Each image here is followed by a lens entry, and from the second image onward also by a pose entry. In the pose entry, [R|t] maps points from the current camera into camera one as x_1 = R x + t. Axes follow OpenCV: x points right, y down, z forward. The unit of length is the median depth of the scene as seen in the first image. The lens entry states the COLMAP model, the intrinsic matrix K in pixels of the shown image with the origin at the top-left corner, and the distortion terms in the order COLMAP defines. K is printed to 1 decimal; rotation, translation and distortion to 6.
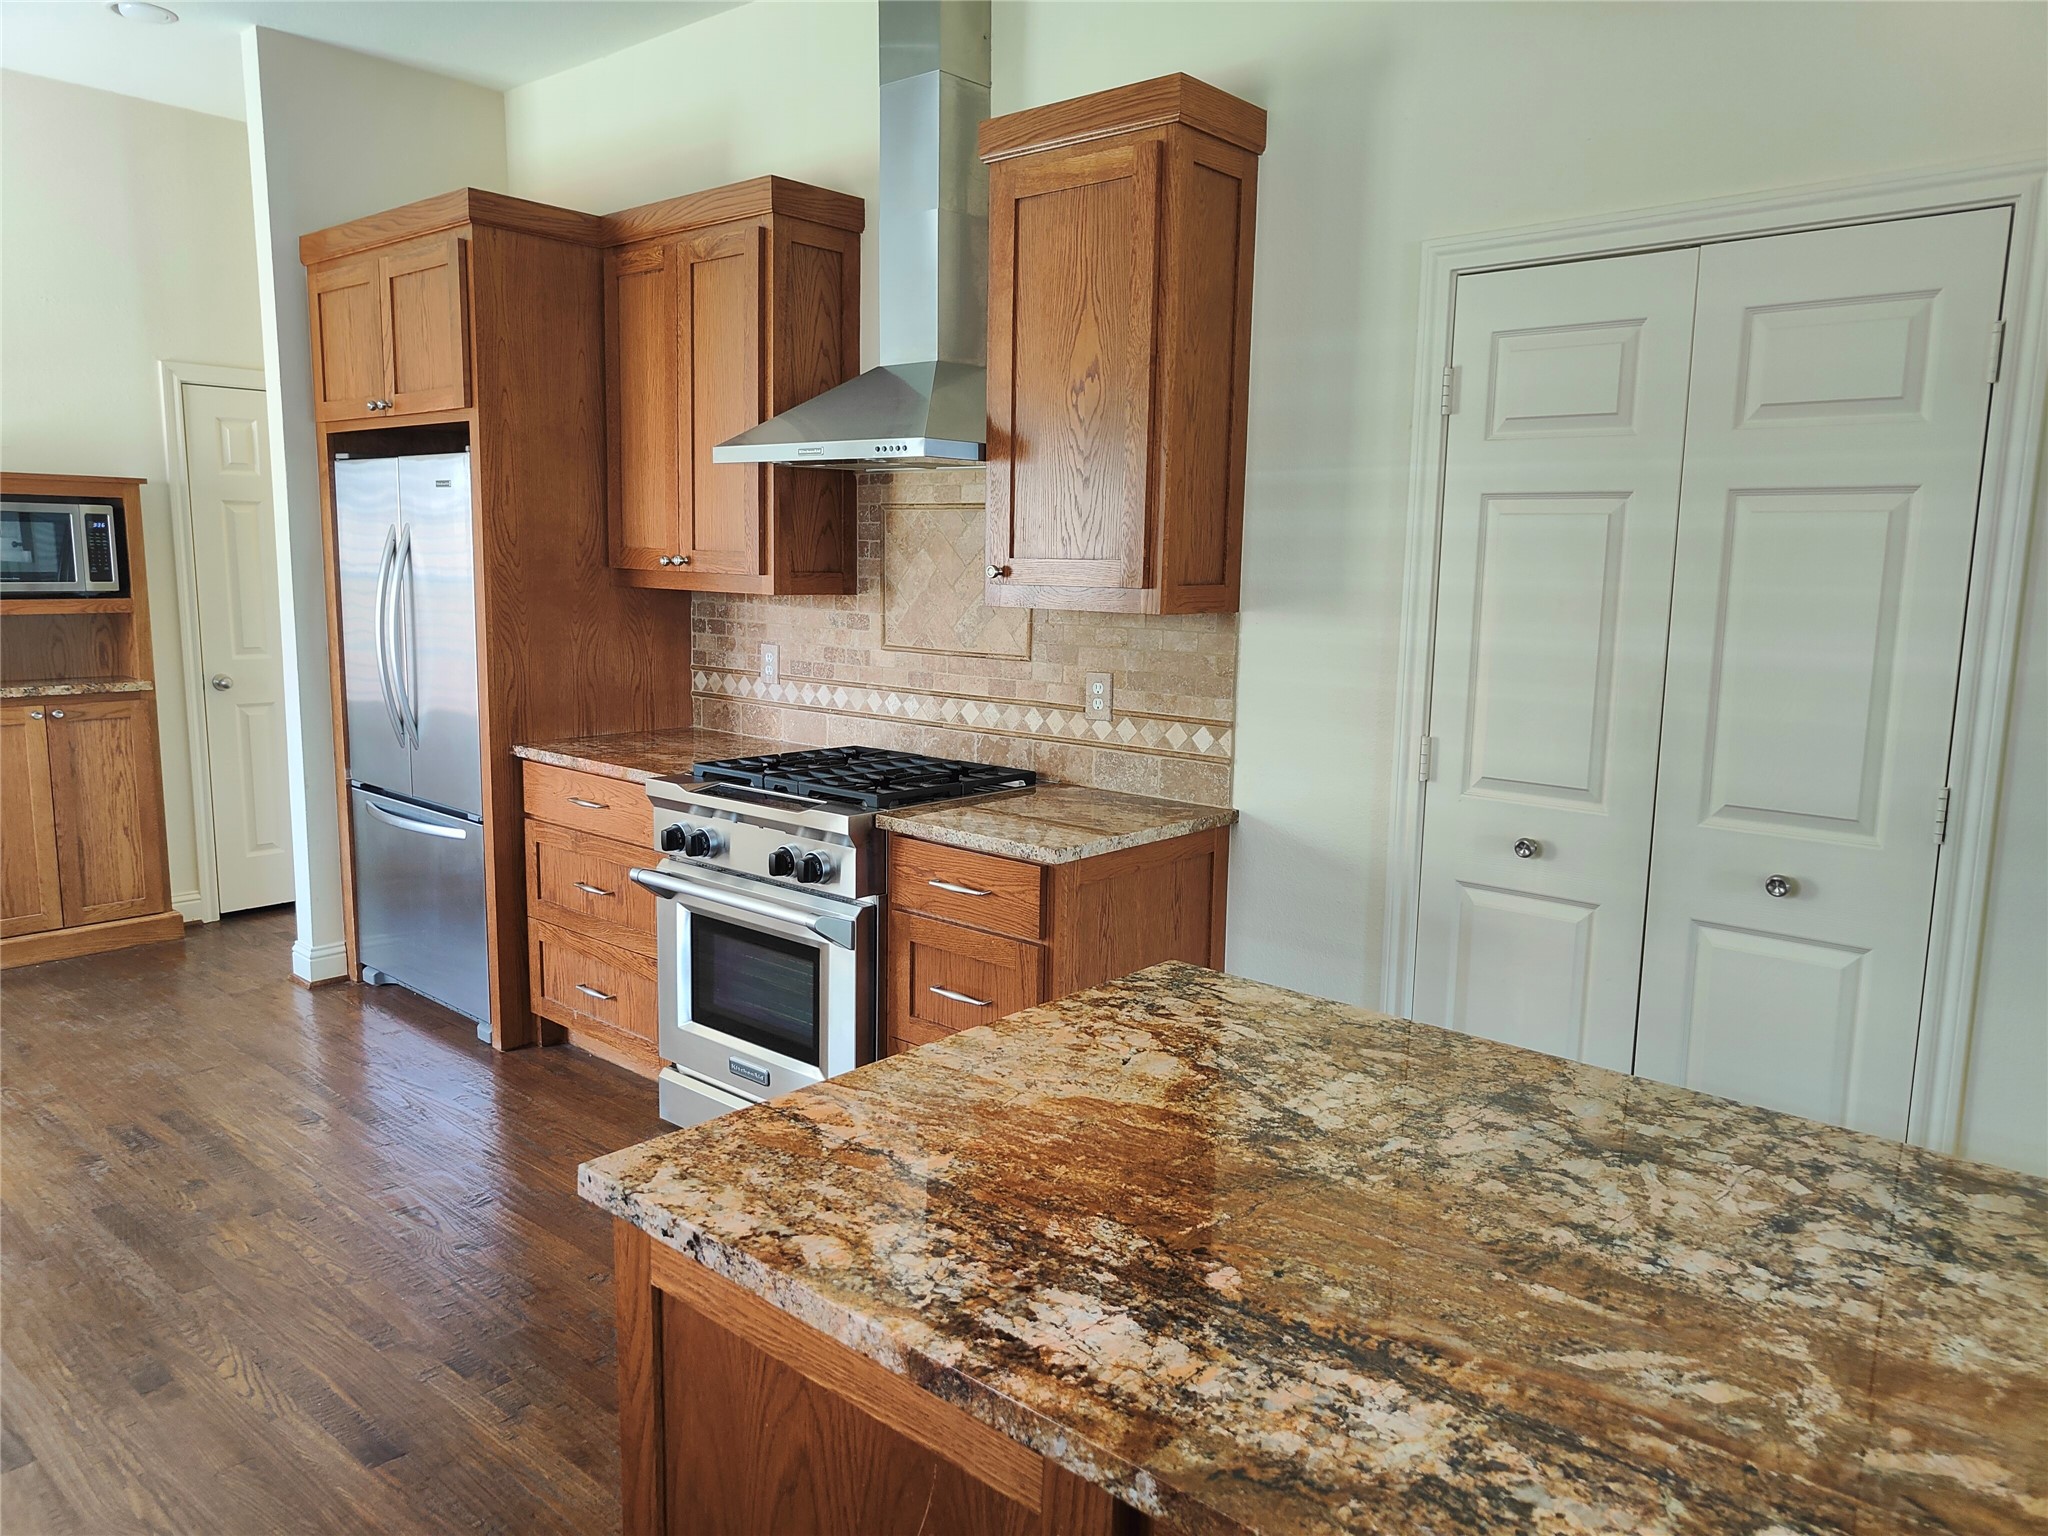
lens RADIAL K [[1430.5, 0, 1035.4], [0, 1430.5, 764.3], [0, 0, 1]] dist [0.006650, 0.003014]
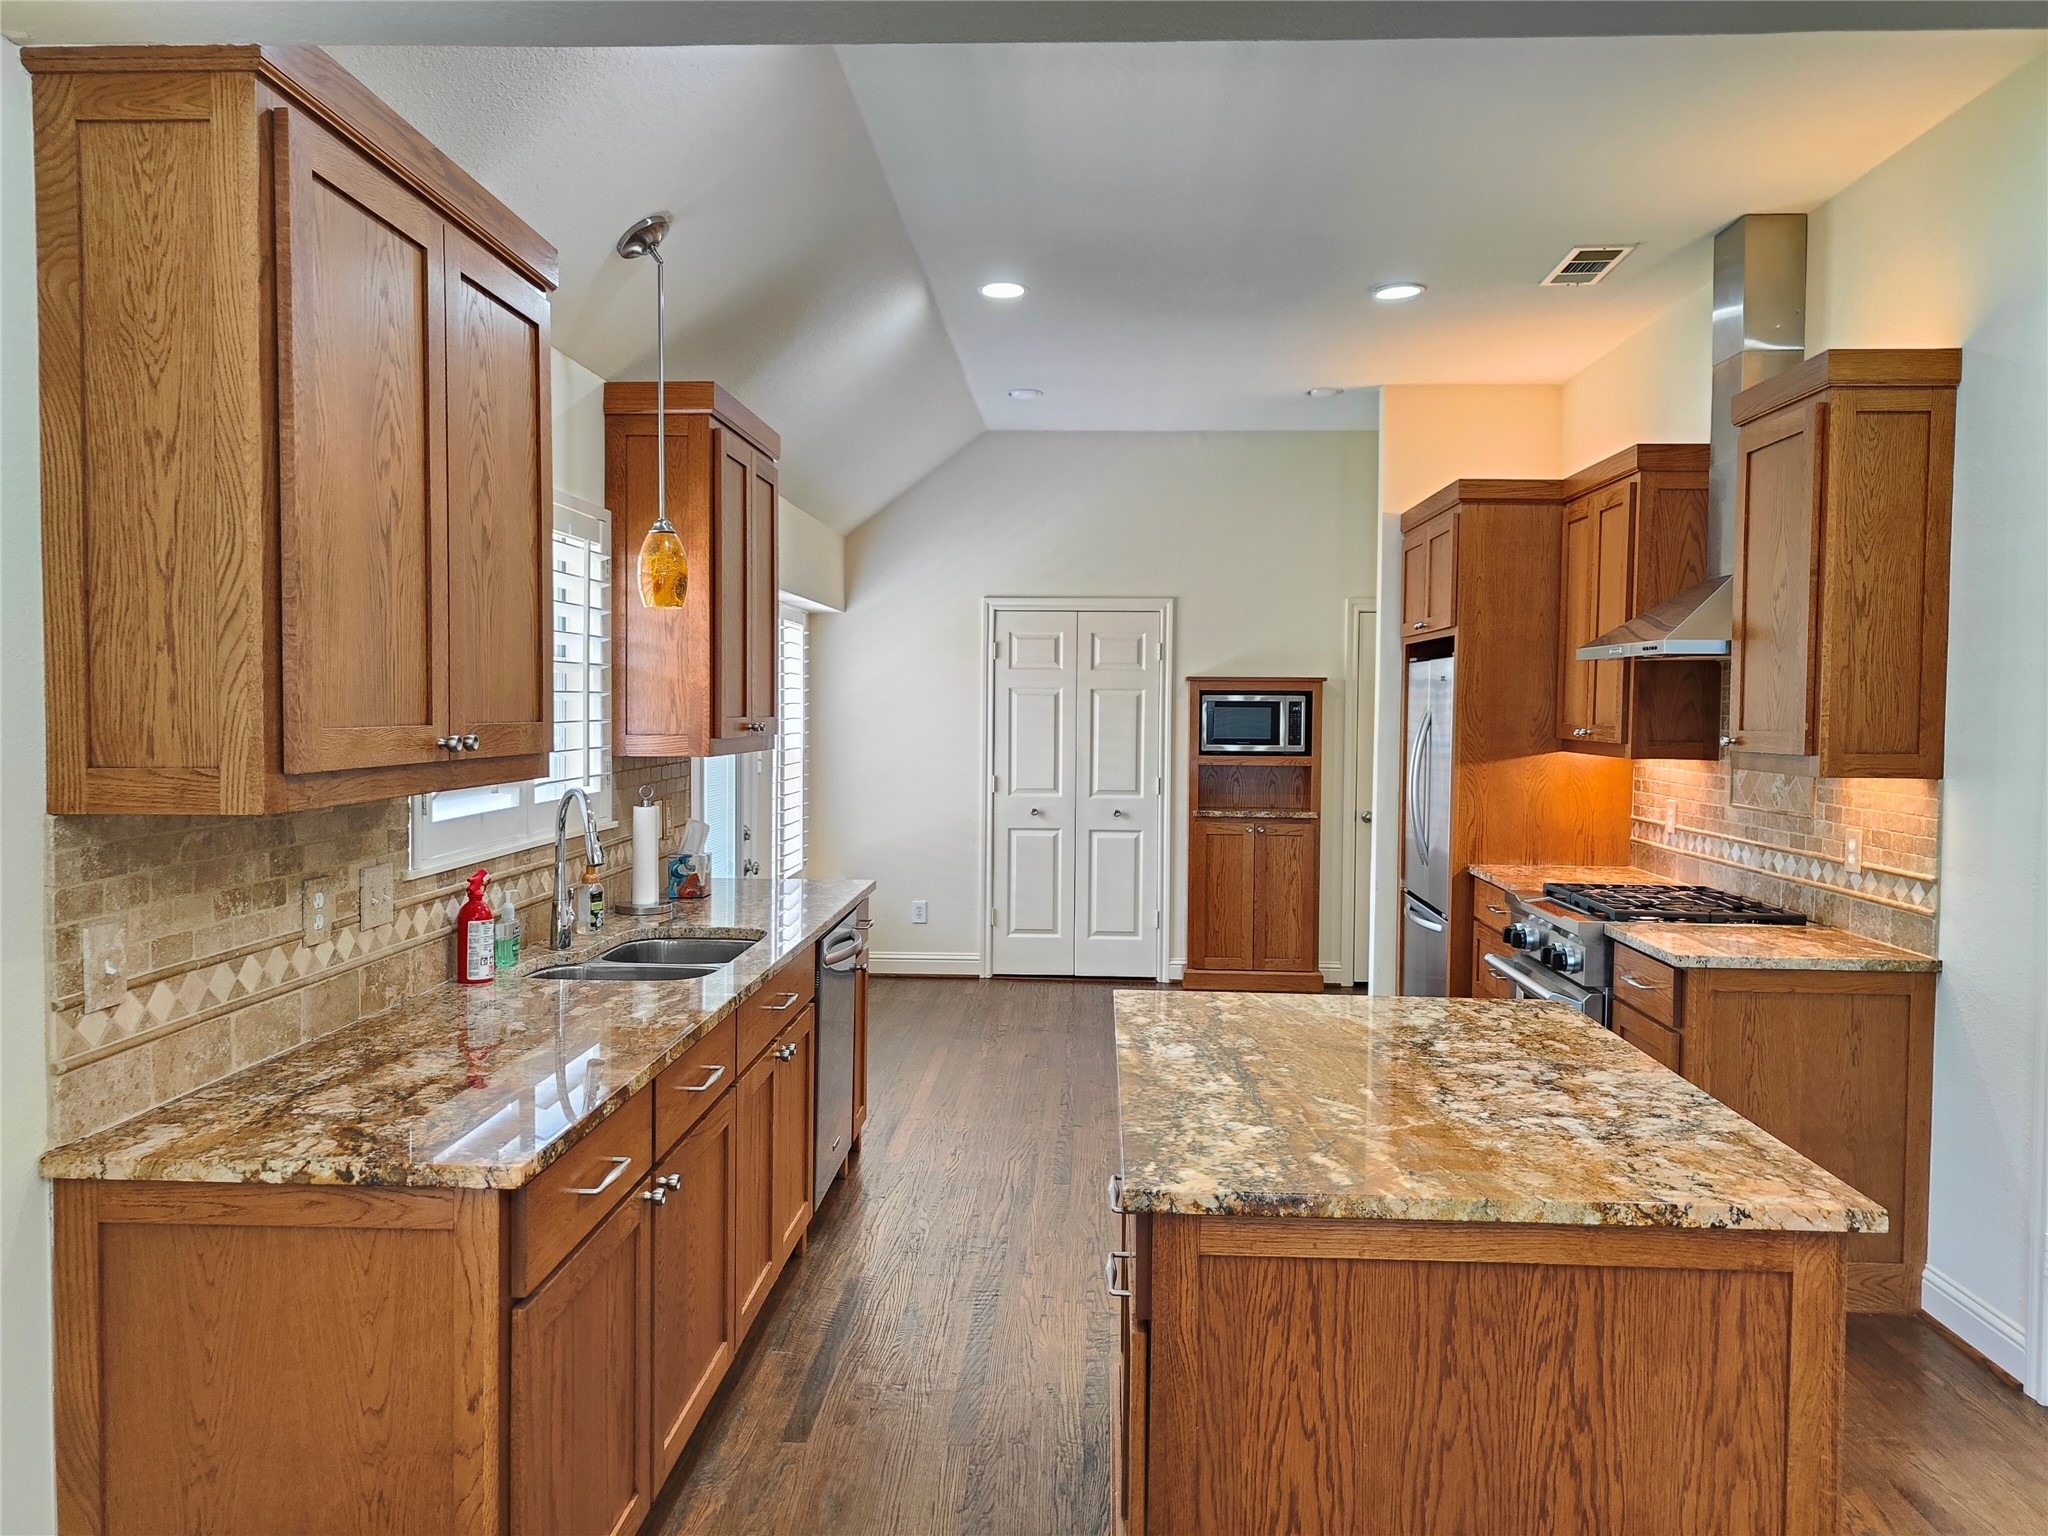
lens RADIAL K [[1434.0, 0, 1035.8], [0, 1434.0, 750.9], [0, 0, 1]] dist [0.011526, -0.002780]
pose [[0.622549, 0.013174, -0.782470, 0.509605], [-0.113254, 0.990849, -0.073425, 0.029230], [0.774343, 0.134329, 0.618344, -0.210230]]
